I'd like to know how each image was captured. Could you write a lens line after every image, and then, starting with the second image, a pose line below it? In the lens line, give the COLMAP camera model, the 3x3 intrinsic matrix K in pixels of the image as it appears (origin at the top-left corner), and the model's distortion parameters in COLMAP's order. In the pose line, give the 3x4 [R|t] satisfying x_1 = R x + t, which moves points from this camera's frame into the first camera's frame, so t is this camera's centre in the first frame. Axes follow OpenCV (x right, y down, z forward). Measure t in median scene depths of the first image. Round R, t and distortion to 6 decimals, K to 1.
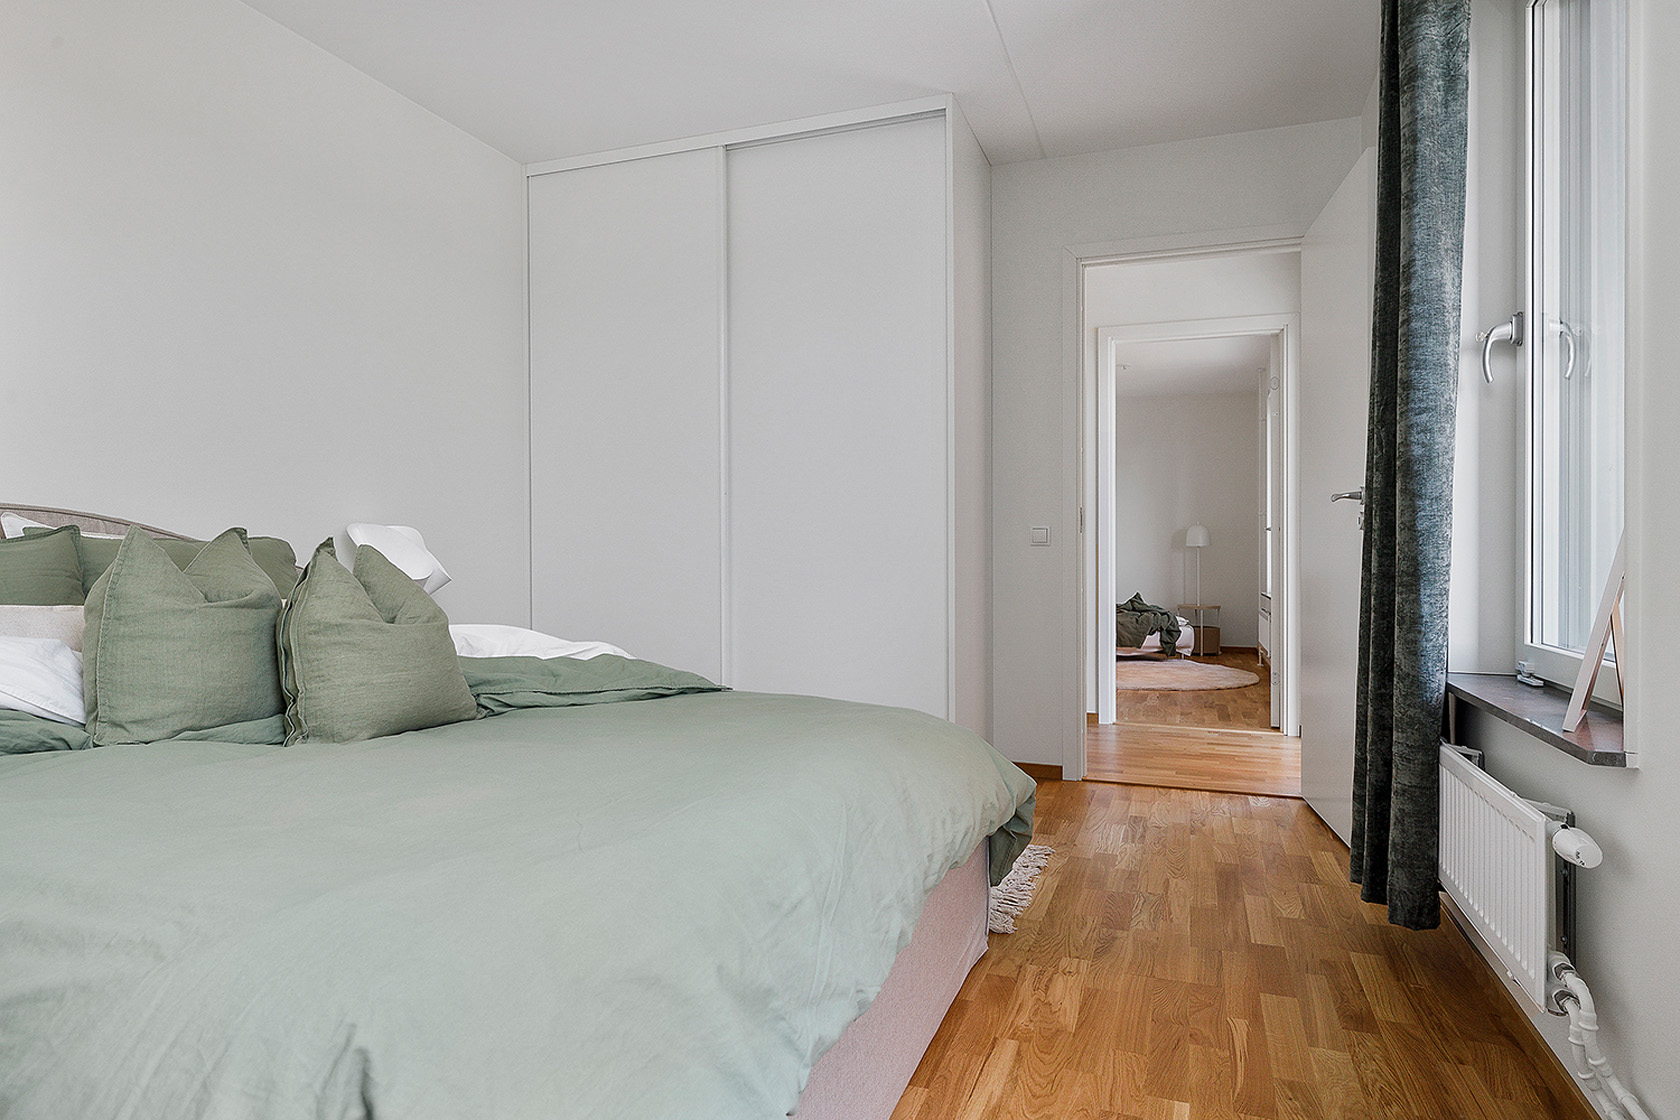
lens RADIAL K [[975.2, 0, 834.0], [0, 975.2, 561.4], [0, 0, 1]] dist [-0.001685, -0.000529]
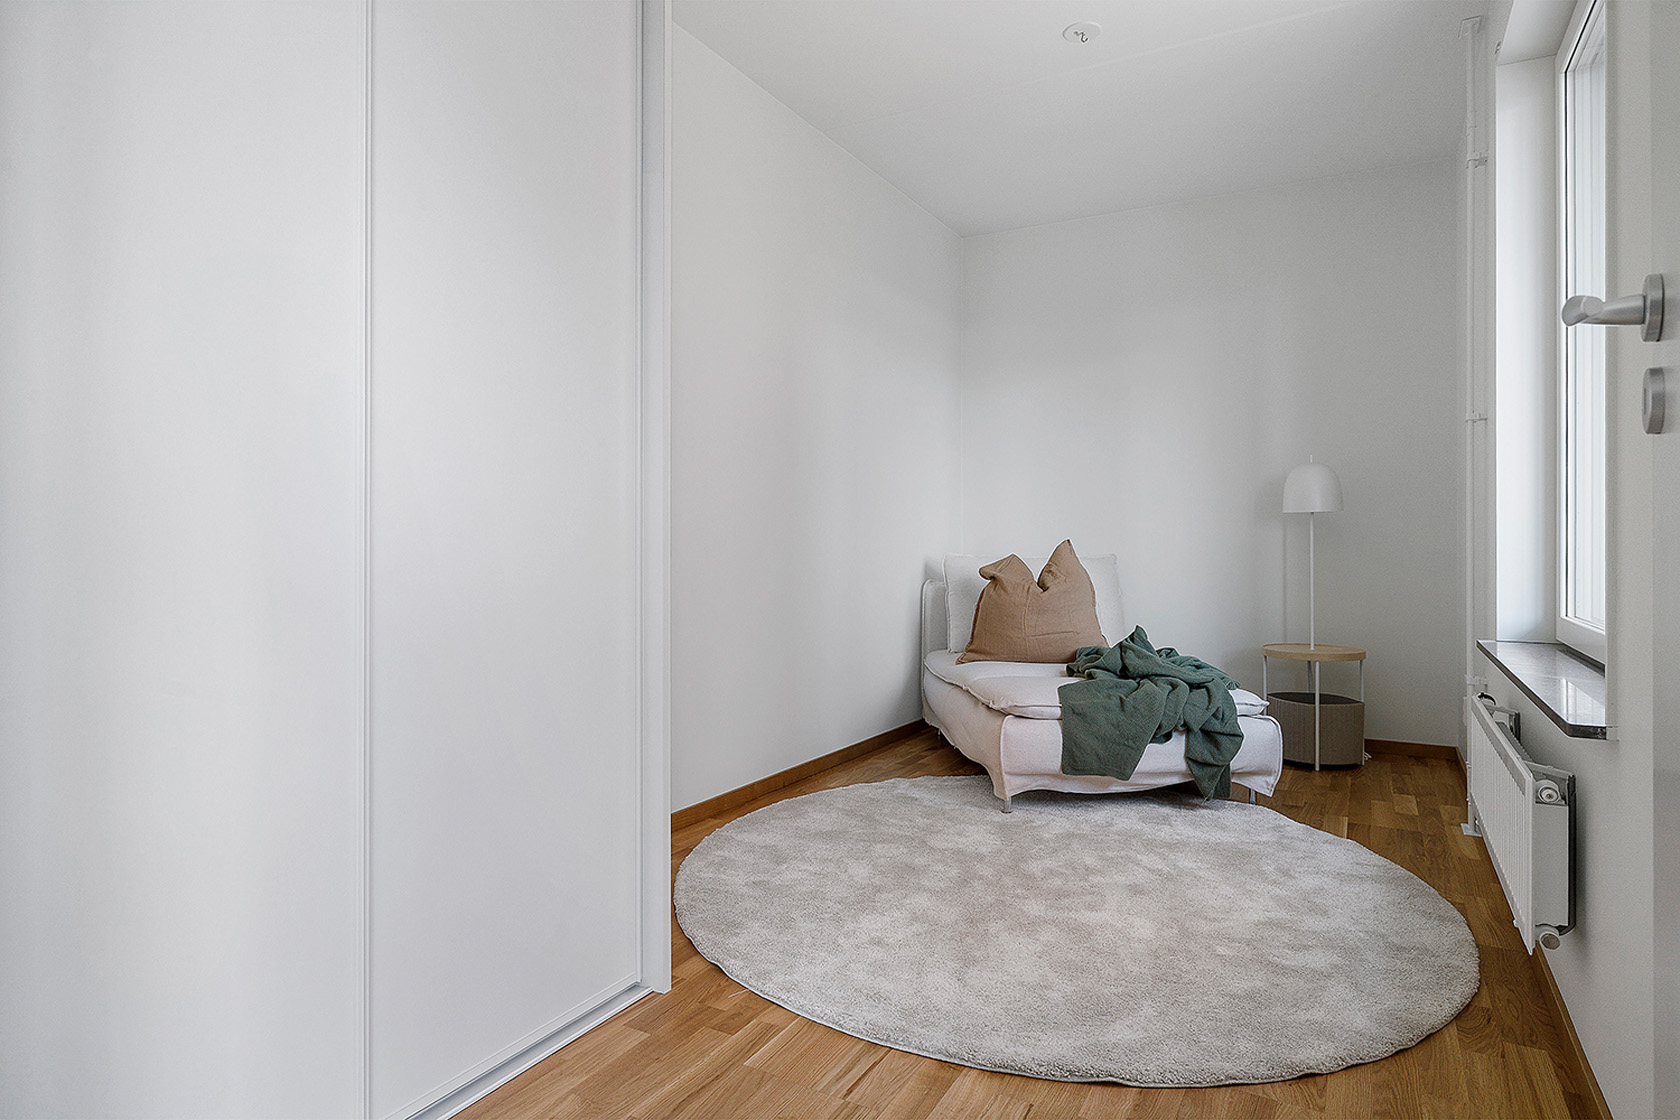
lens RADIAL K [[975.2, 0, 848.0], [0, 975.2, 558.6], [0, 0, 1]] dist [-0.001685, -0.000529]
pose [[0.989340, -0.010071, -0.145276, 0.258845], [0.011151, 0.999916, 0.006621, 0.000020], [0.145197, -0.008170, 0.989369, 0.602867]]
